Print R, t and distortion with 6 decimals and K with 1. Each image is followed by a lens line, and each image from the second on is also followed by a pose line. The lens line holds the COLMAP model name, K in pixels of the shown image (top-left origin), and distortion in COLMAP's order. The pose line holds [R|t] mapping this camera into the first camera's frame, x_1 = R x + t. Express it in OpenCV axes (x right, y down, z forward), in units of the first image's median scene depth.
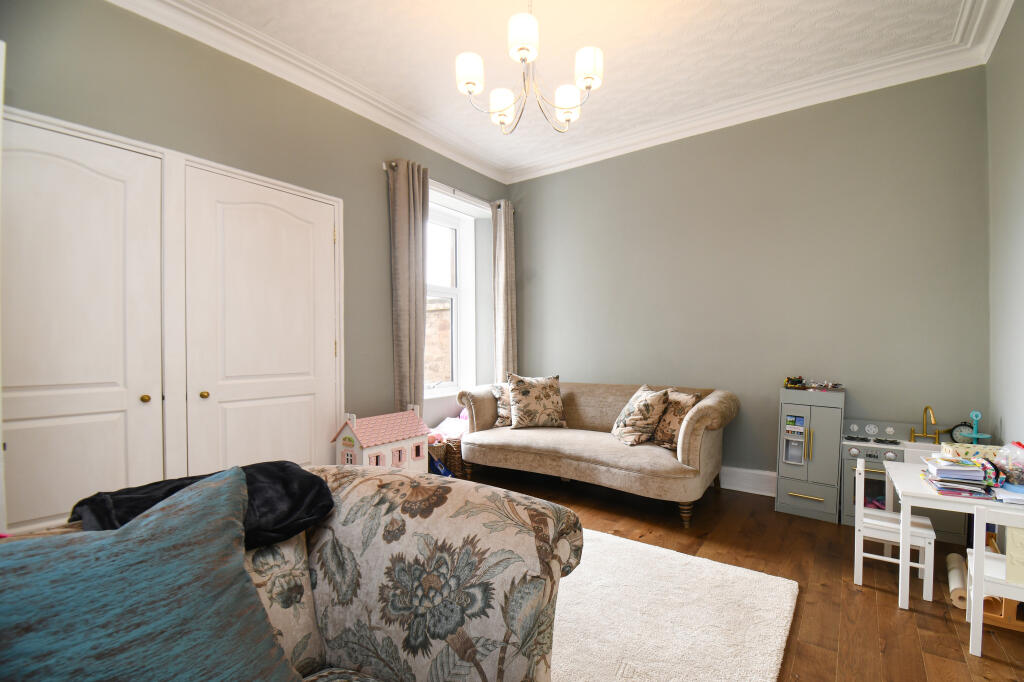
lens RADIAL K [[459.5, 0, 512.0], [0, 459.5, 341.0], [0, 0, 1]] dist [-0.000026, -0.000054]
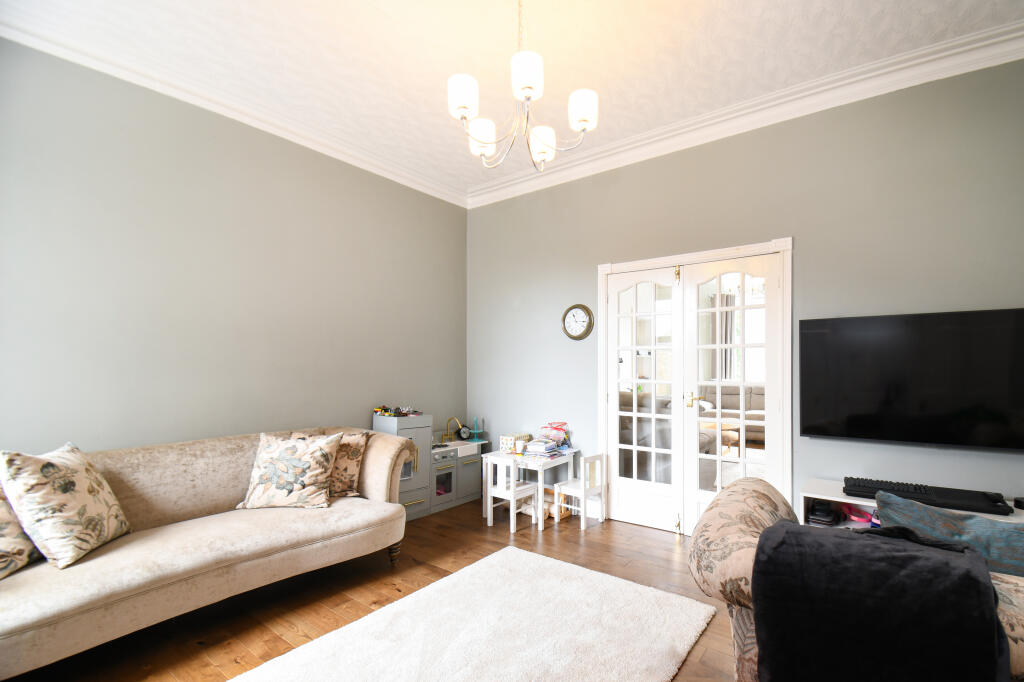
lens RADIAL K [[467.8, 0, 512.9], [0, 467.8, 364.4], [0, 0, 1]] dist [-0.034834, -0.000109]
pose [[0.015081, 0.008259, 0.999852, -0.553992], [-0.004629, 0.999956, -0.008190, -0.020114], [-0.999876, -0.004505, 0.015118, 0.647181]]
